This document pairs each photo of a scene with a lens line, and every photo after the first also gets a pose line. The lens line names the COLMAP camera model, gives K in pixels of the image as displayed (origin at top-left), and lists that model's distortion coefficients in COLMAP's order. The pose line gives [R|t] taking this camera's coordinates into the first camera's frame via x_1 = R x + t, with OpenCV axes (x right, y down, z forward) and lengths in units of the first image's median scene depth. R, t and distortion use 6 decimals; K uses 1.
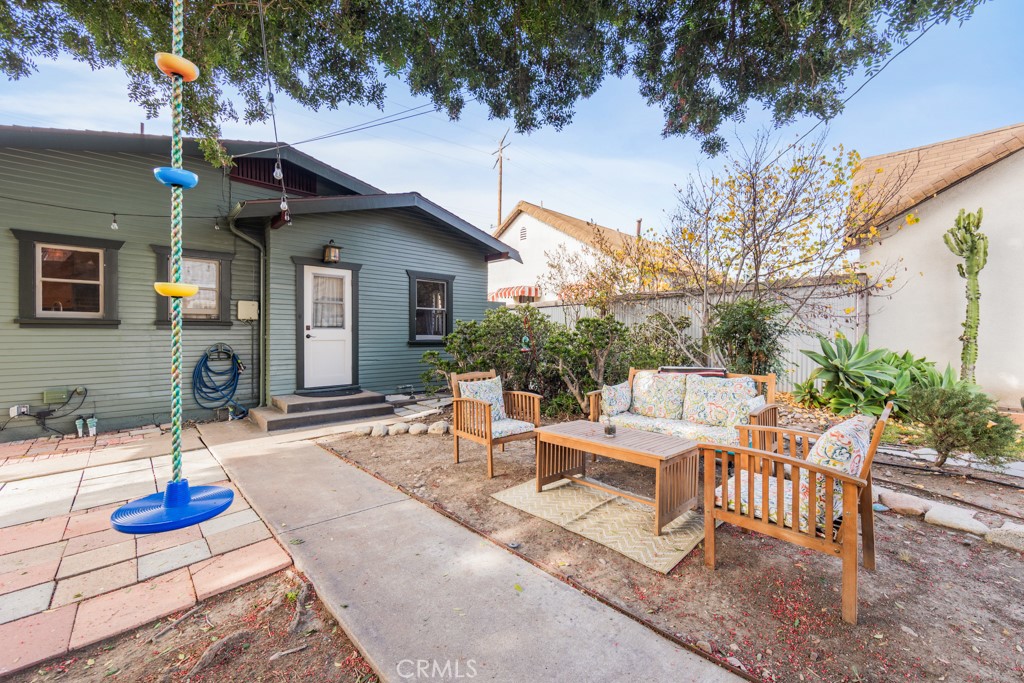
lens RADIAL K [[405.7, 0, 514.1], [0, 405.7, 339.9], [0, 0, 1]] dist [0.006468, -0.000067]
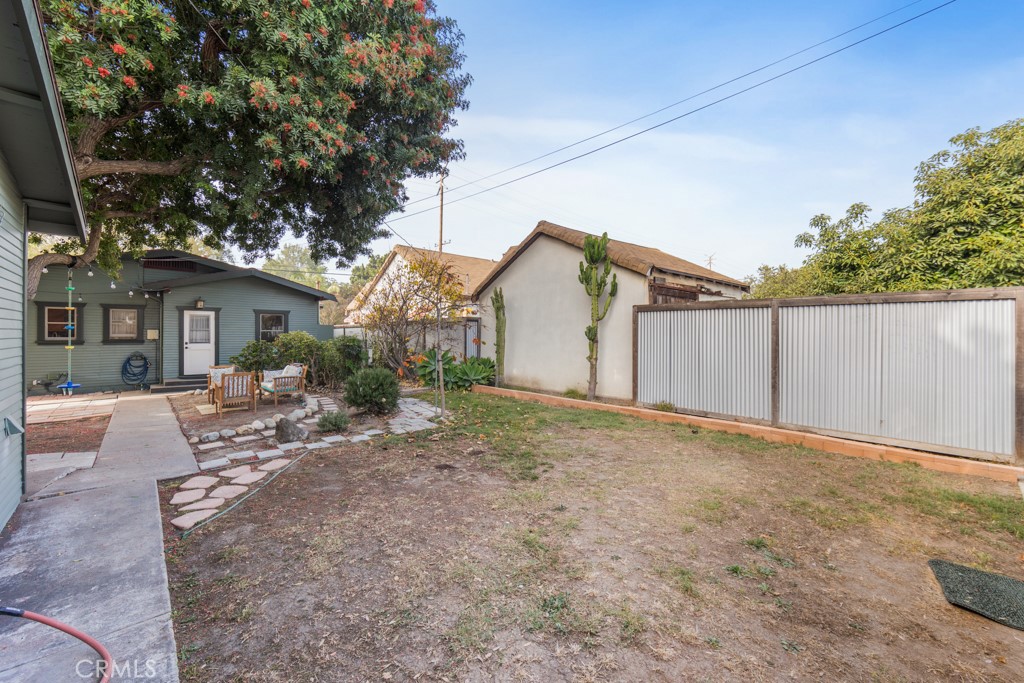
lens RADIAL K [[405.7, 0, 510.9], [0, 405.7, 339.1], [0, 0, 1]] dist [0.006468, -0.000067]
pose [[0.999834, 0.003764, -0.017812, 1.085109], [-0.003836, 0.999984, -0.004042, -0.049582], [0.017796, 0.004109, 0.999833, -0.910461]]
